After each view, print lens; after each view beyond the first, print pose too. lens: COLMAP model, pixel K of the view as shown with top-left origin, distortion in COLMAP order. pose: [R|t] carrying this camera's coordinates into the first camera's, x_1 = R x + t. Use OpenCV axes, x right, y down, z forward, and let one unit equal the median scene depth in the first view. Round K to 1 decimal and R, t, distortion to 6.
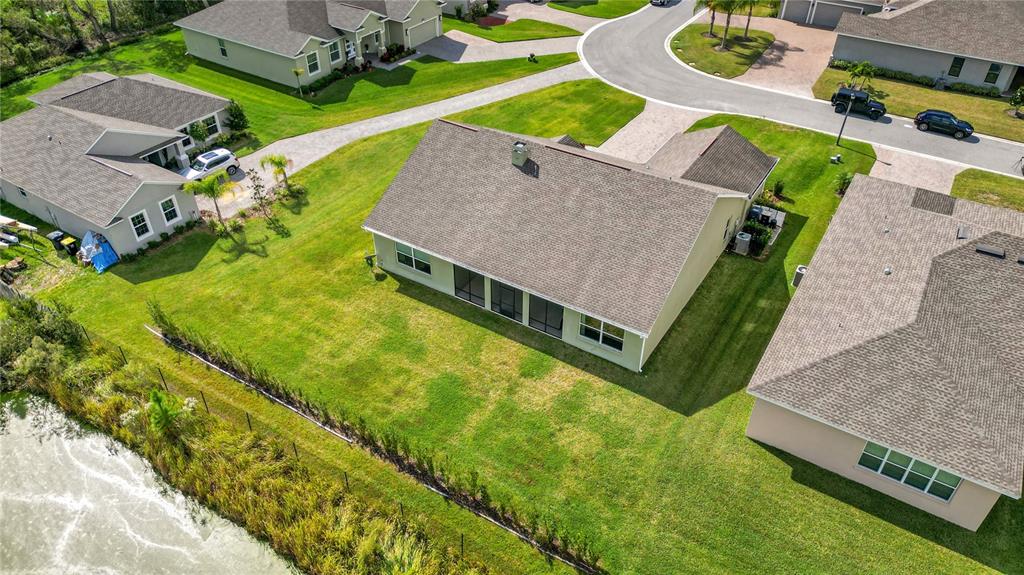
lens RADIAL K [[715.7, 0, 512.0], [0, 715.7, 287.5], [0, 0, 1]] dist [0.098479, -0.121924]
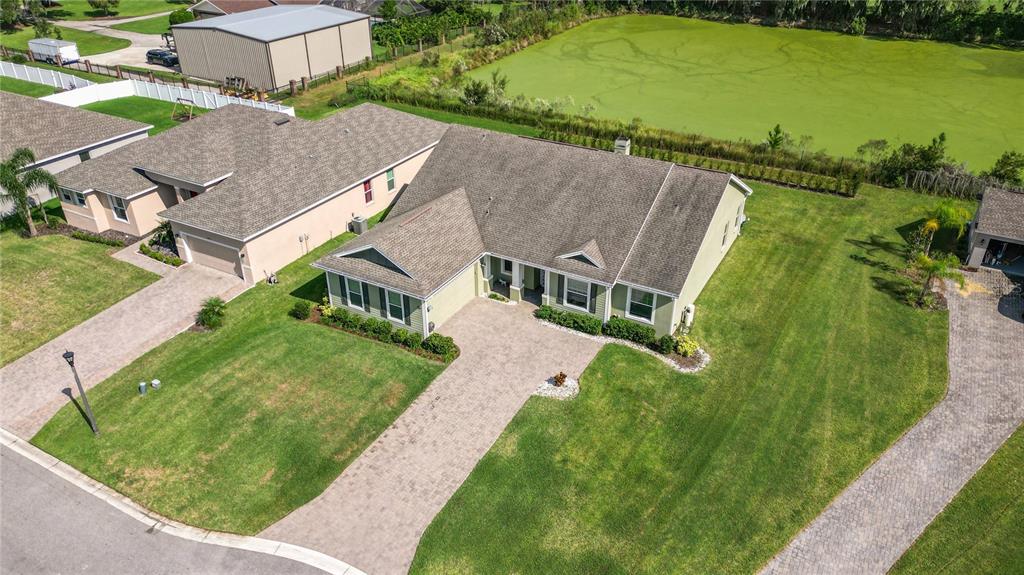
lens RADIAL K [[715.7, 0, 512.0], [0, 715.7, 287.5], [0, 0, 1]] dist [0.098479, -0.121924]
pose [[-0.998498, 0.015203, -0.052643, 0.195678], [-0.043239, 0.371505, 0.927424, -0.917198], [0.033657, 0.928307, -0.370289, 1.340719]]
